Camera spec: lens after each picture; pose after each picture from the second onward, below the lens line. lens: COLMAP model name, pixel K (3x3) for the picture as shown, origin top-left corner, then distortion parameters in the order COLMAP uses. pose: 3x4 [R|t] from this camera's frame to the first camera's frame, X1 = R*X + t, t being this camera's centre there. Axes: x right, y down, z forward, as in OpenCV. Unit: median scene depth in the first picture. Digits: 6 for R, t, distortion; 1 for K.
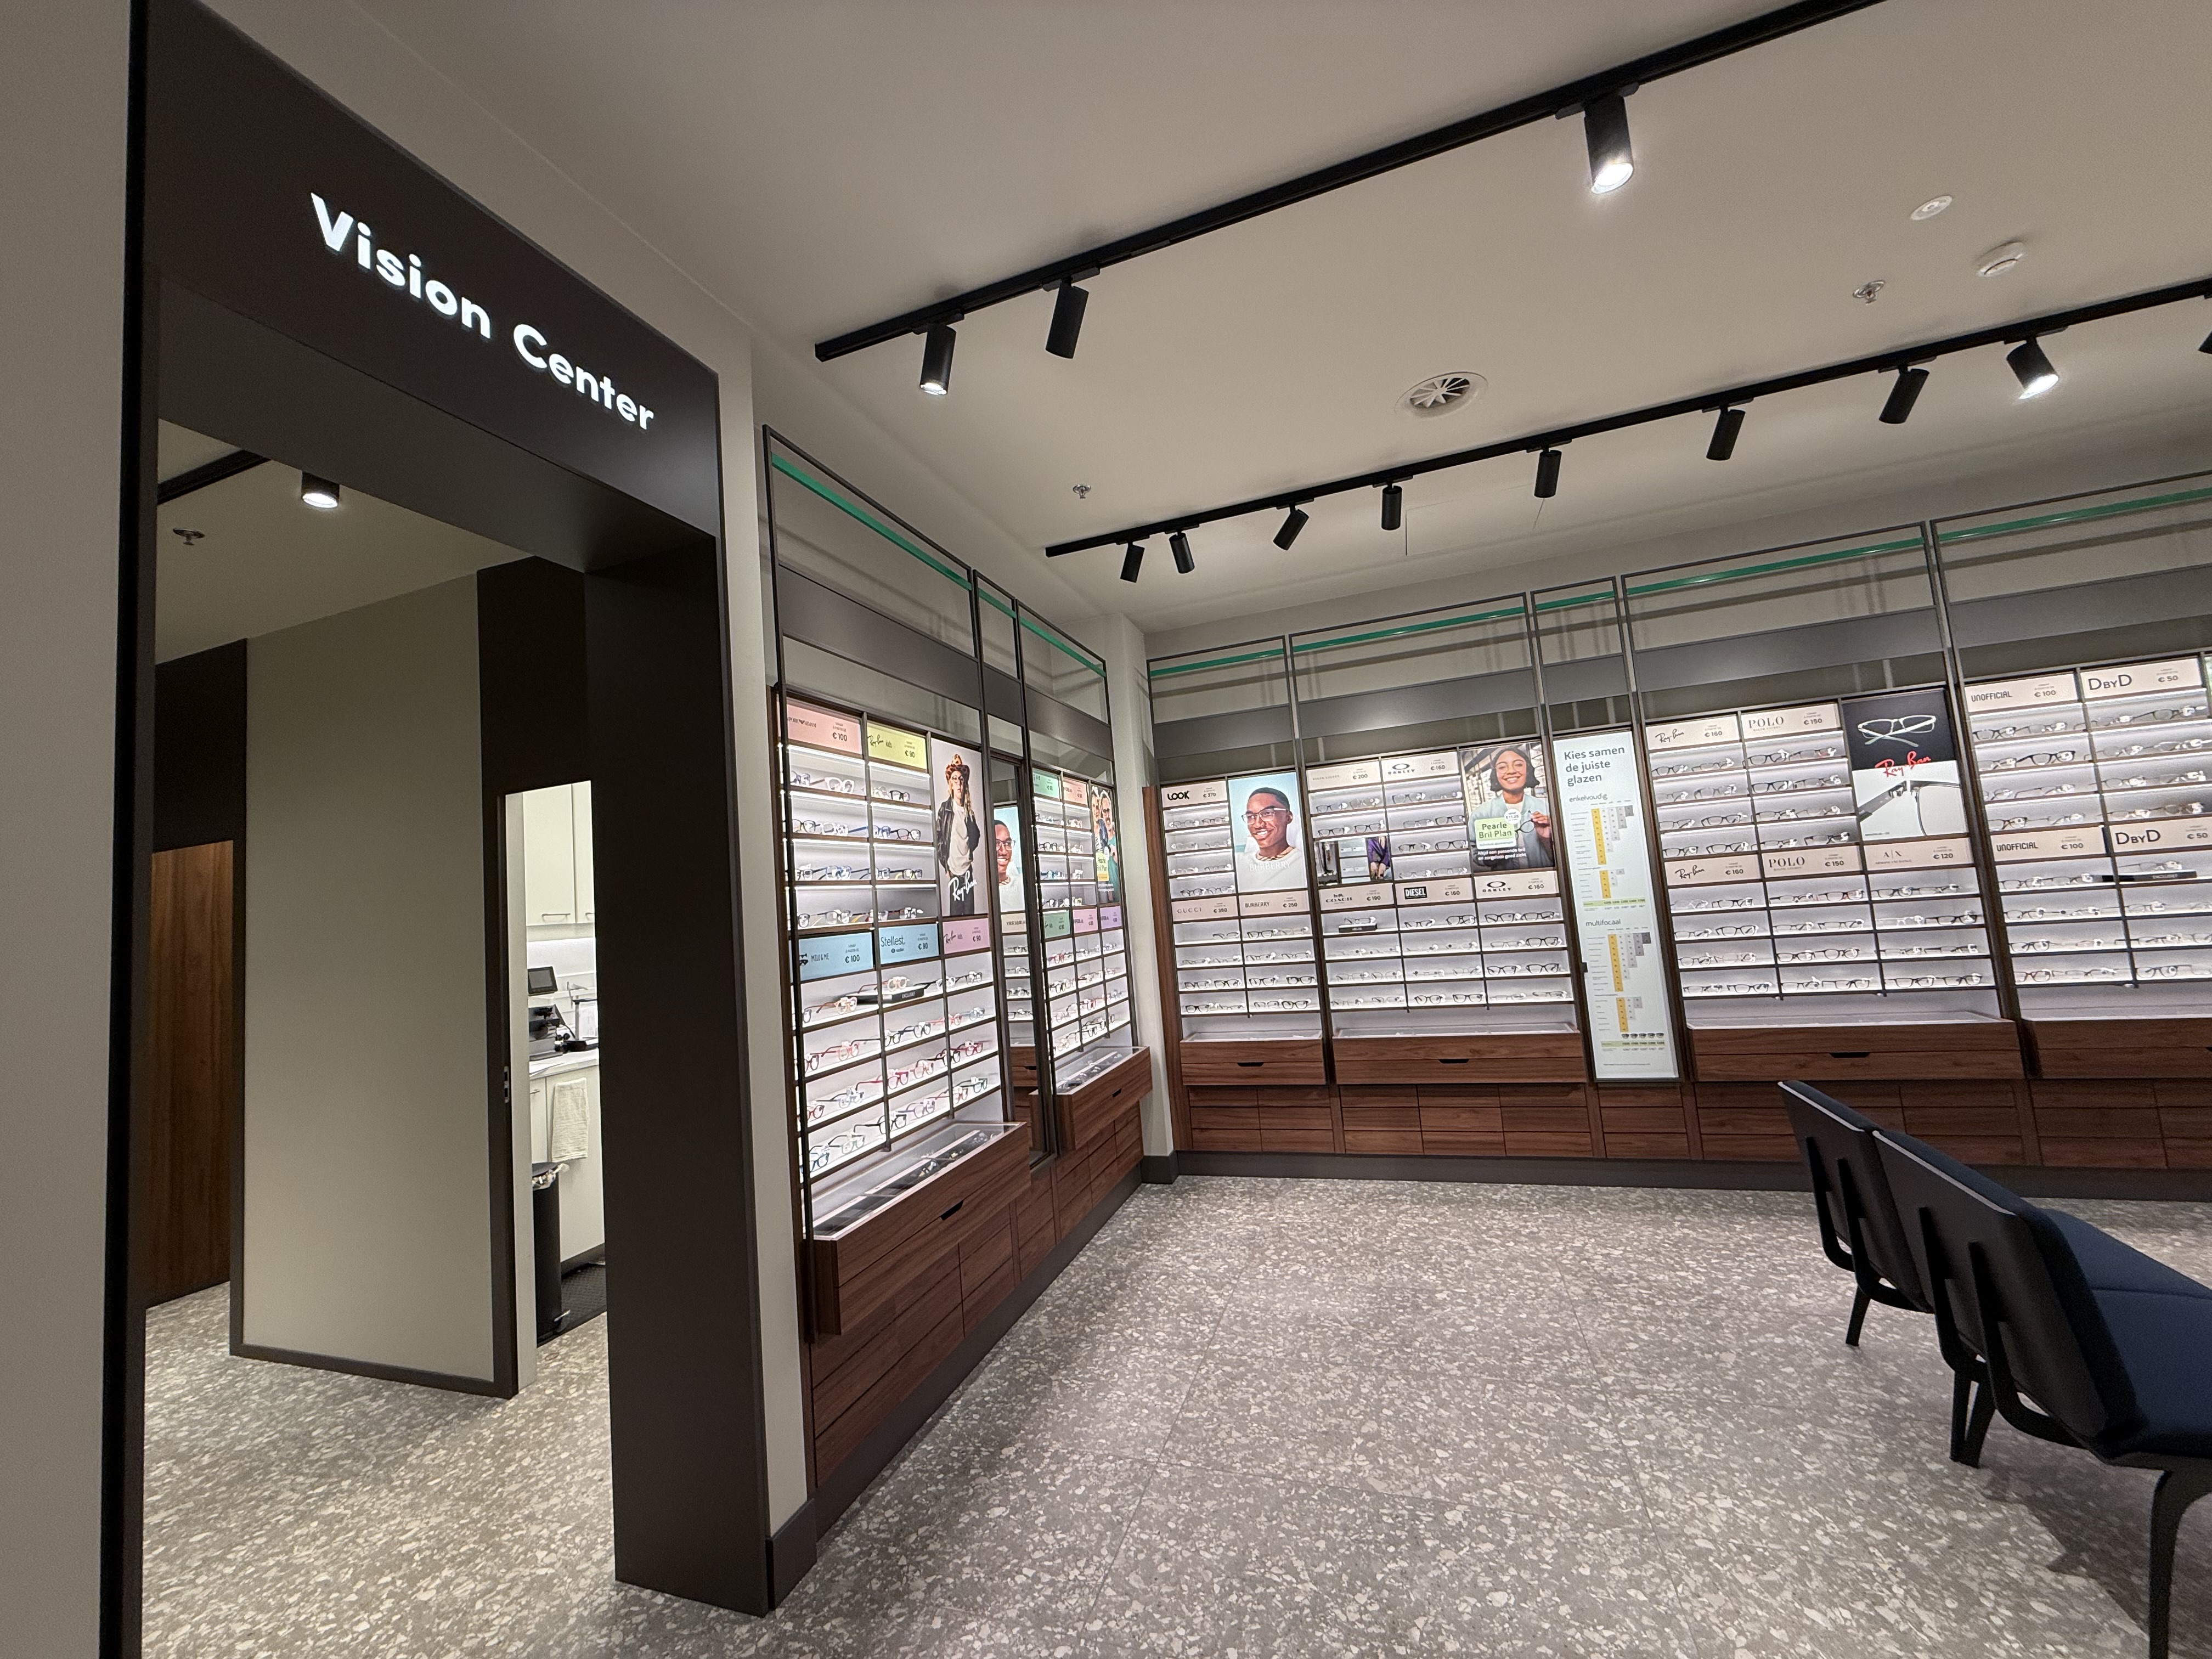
lens RADIAL K [[881.3, 0, 1101.5], [0, 881.3, 825.4], [0, 0, 1]] dist [-0.001130, 0.000055]
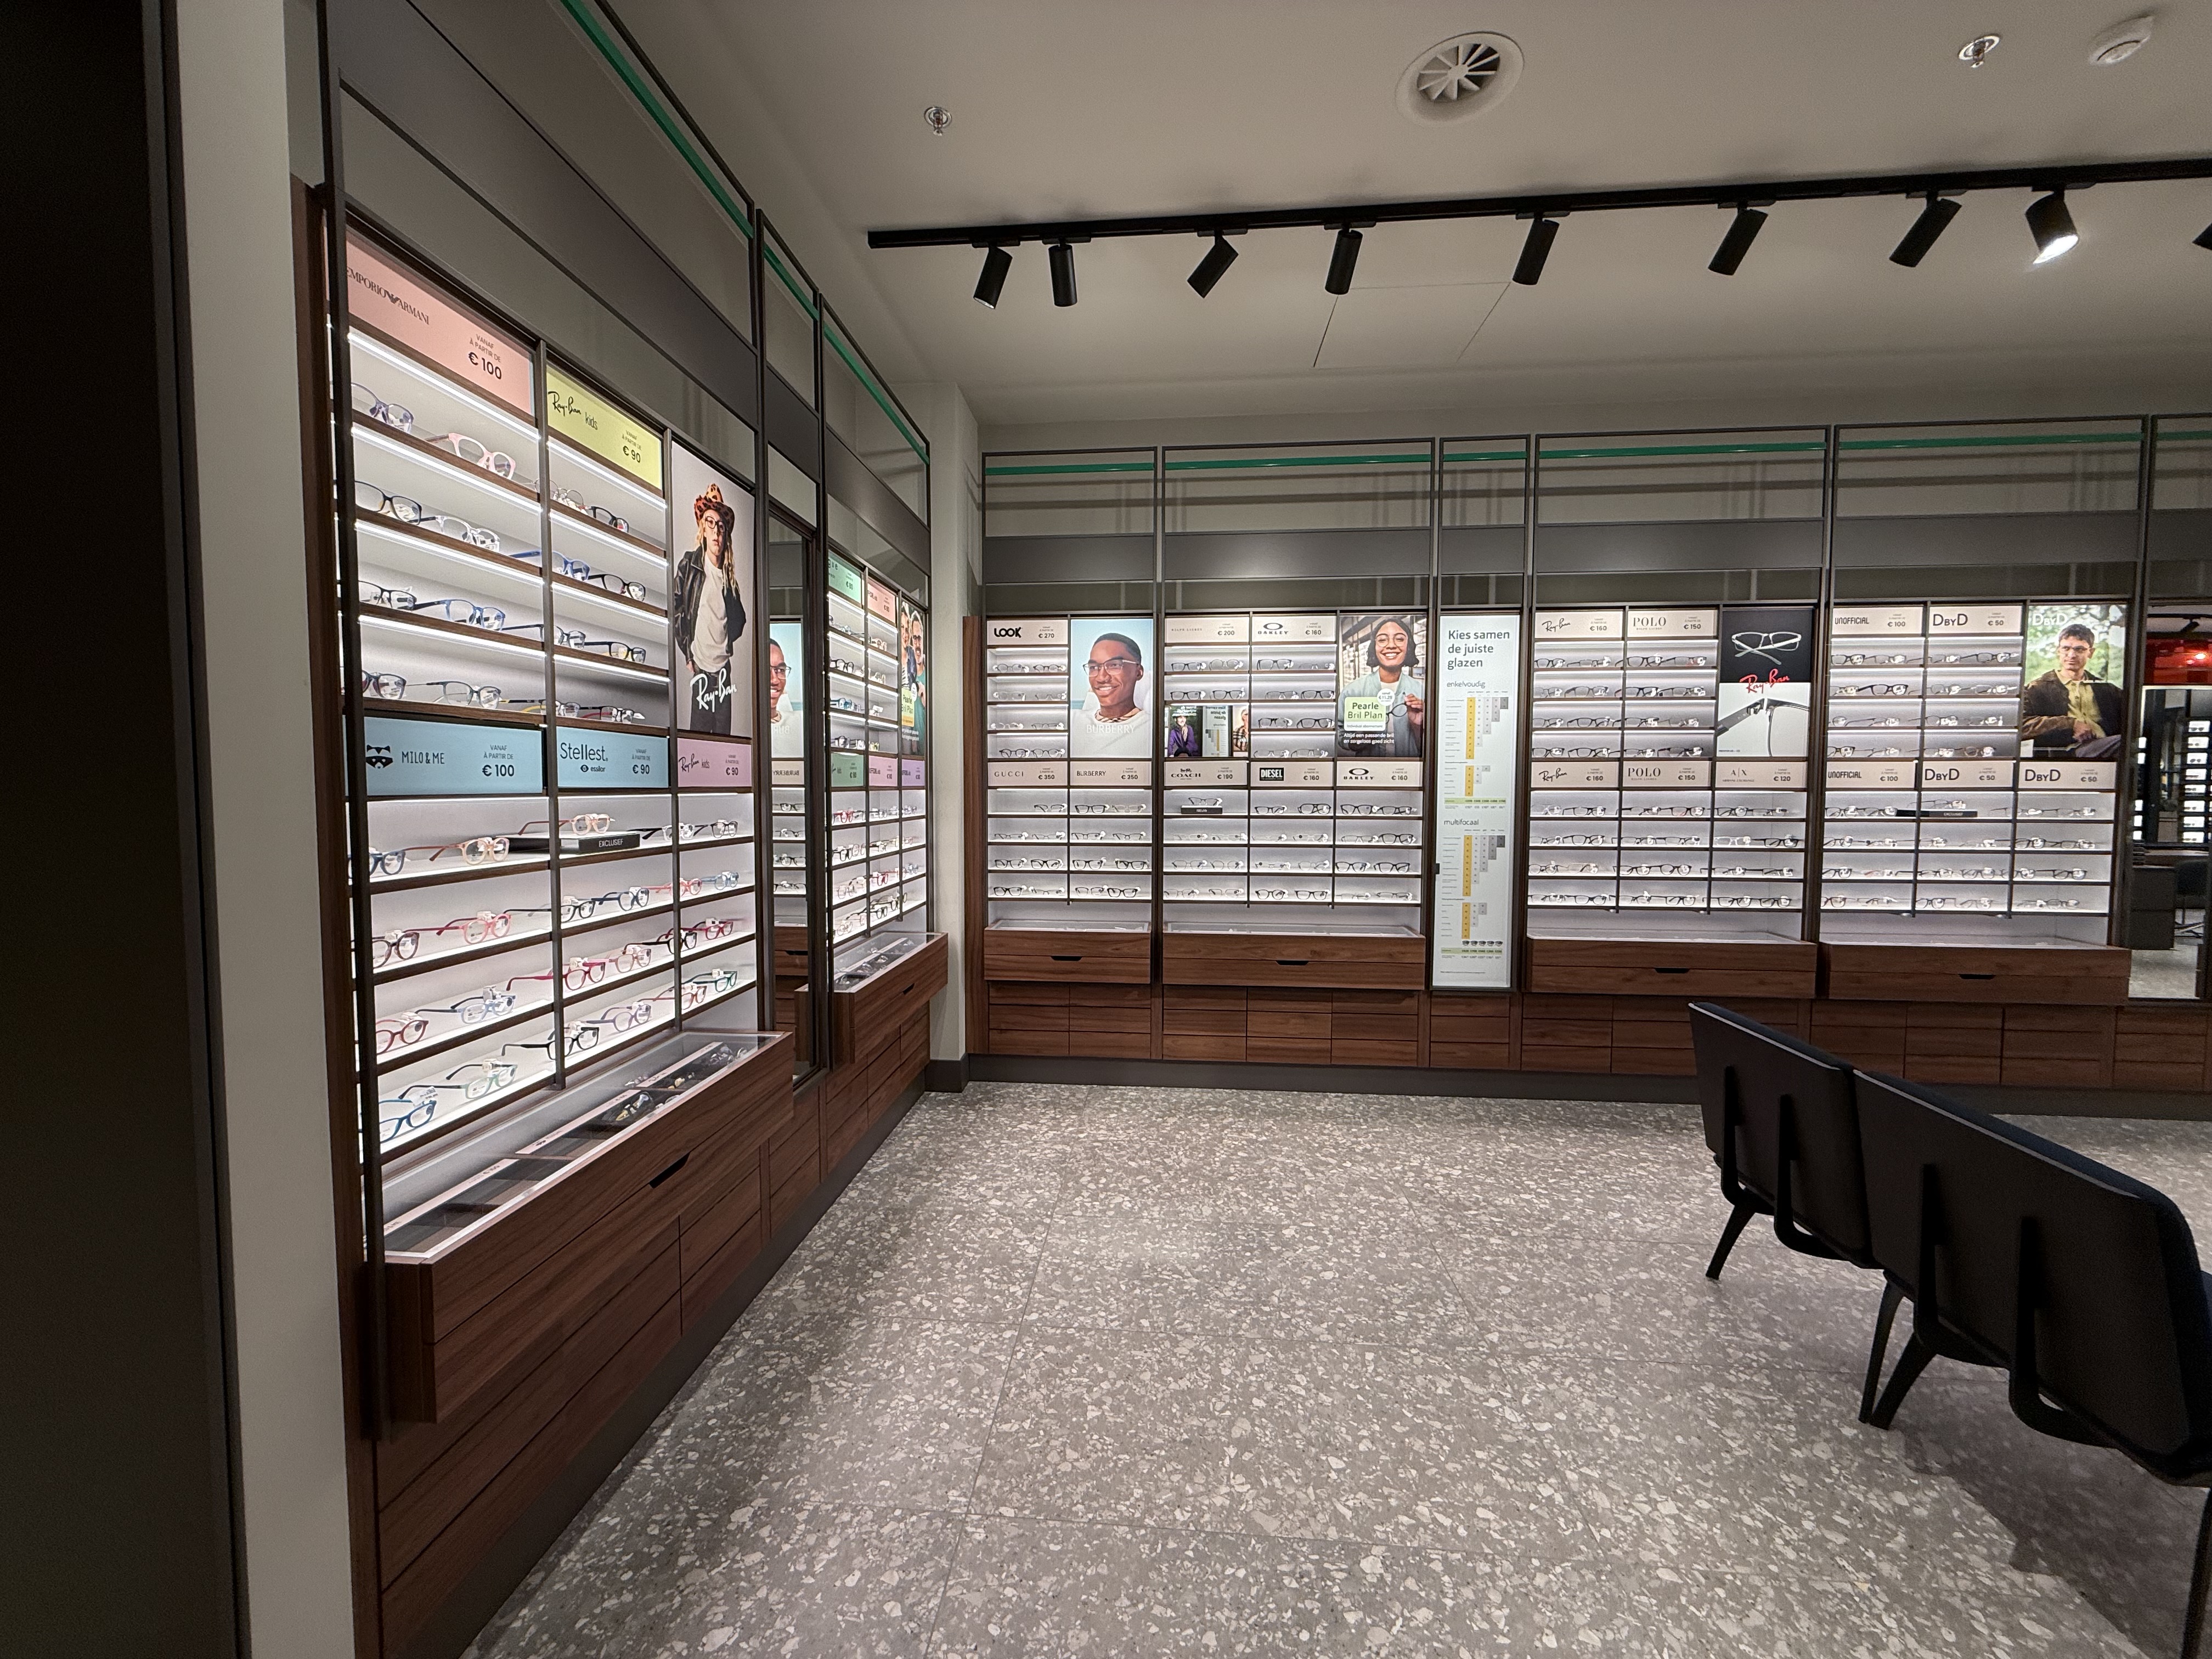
lens RADIAL K [[881.3, 0, 1101.5], [0, 881.3, 825.4], [0, 0, 1]] dist [-0.001130, 0.000055]
pose [[0.963620, 0.070711, 0.257754, -0.035880], [-0.102538, 0.988382, 0.112194, 0.058560], [-0.246826, -0.134542, 0.959675, 0.249020]]
